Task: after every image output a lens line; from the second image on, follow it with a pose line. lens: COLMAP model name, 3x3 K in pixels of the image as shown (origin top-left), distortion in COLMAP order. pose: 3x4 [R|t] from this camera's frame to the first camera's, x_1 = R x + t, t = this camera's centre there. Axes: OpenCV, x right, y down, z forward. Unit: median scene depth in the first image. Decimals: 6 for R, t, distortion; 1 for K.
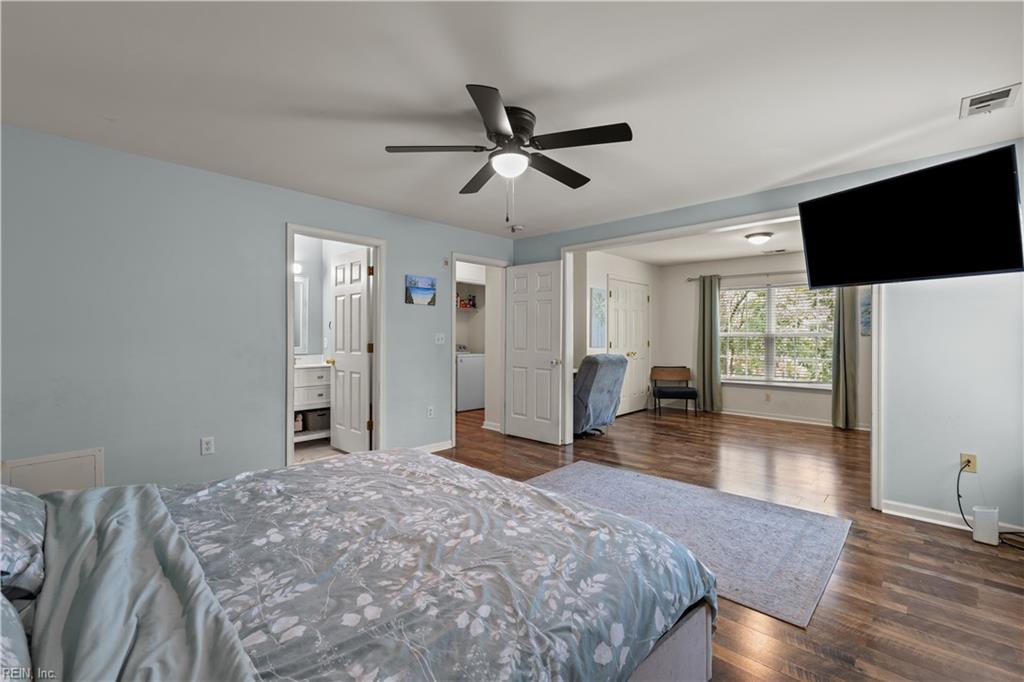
lens RADIAL K [[445.7, 0, 512.3], [0, 445.7, 338.2], [0, 0, 1]] dist [0.004130, -0.001489]
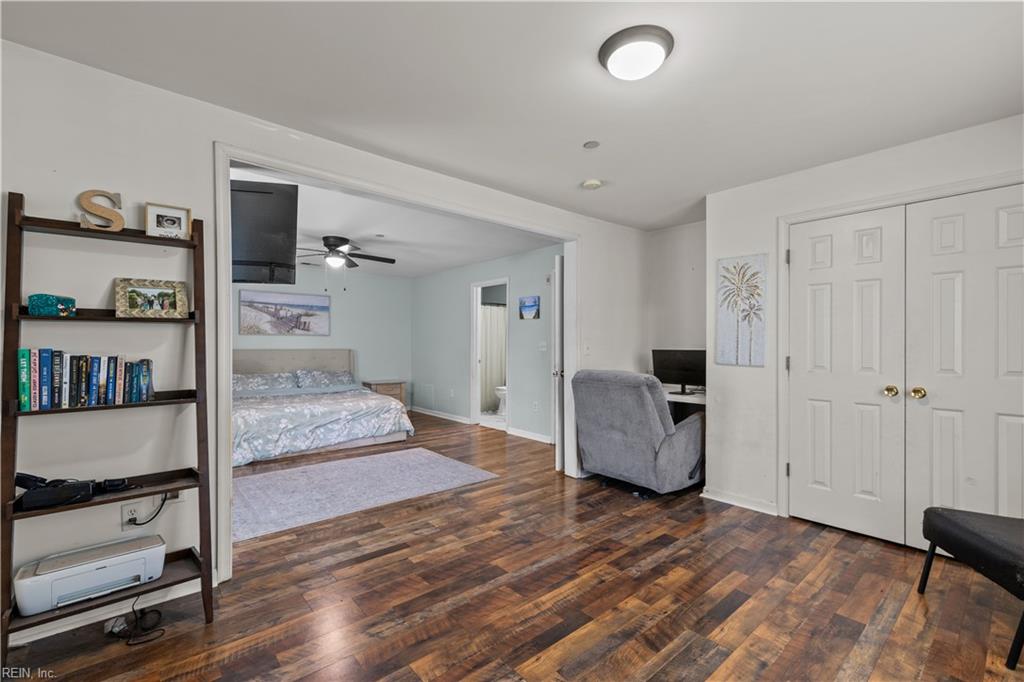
lens RADIAL K [[445.7, 0, 517.6], [0, 445.7, 344.3], [0, 0, 1]] dist [0.004130, -0.001489]
pose [[-0.100157, -0.001309, -0.994971, 1.040348], [0.000983, 0.999999, -0.001415, -0.001900], [0.994971, -0.001120, -0.100155, 1.079504]]
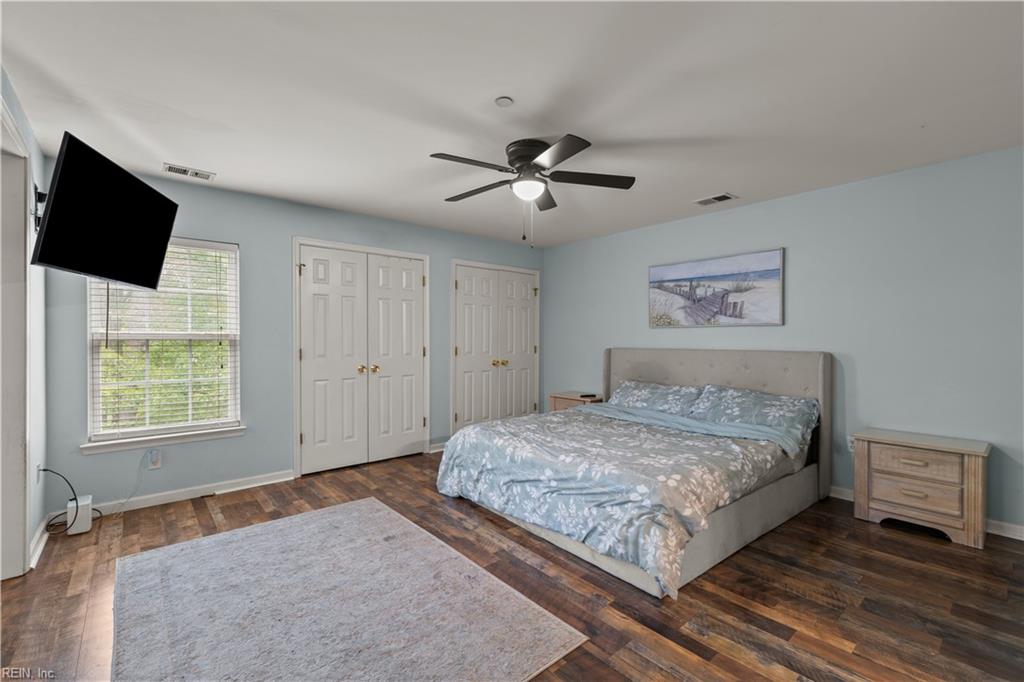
lens RADIAL K [[445.7, 0, 508.7], [0, 445.7, 340.3], [0, 0, 1]] dist [0.004130, -0.001489]
pose [[-0.993283, -0.003819, 0.115644, -0.051134], [-0.003755, 0.999993, 0.000764, -0.006364], [-0.115646, 0.000325, -0.993290, 1.124963]]
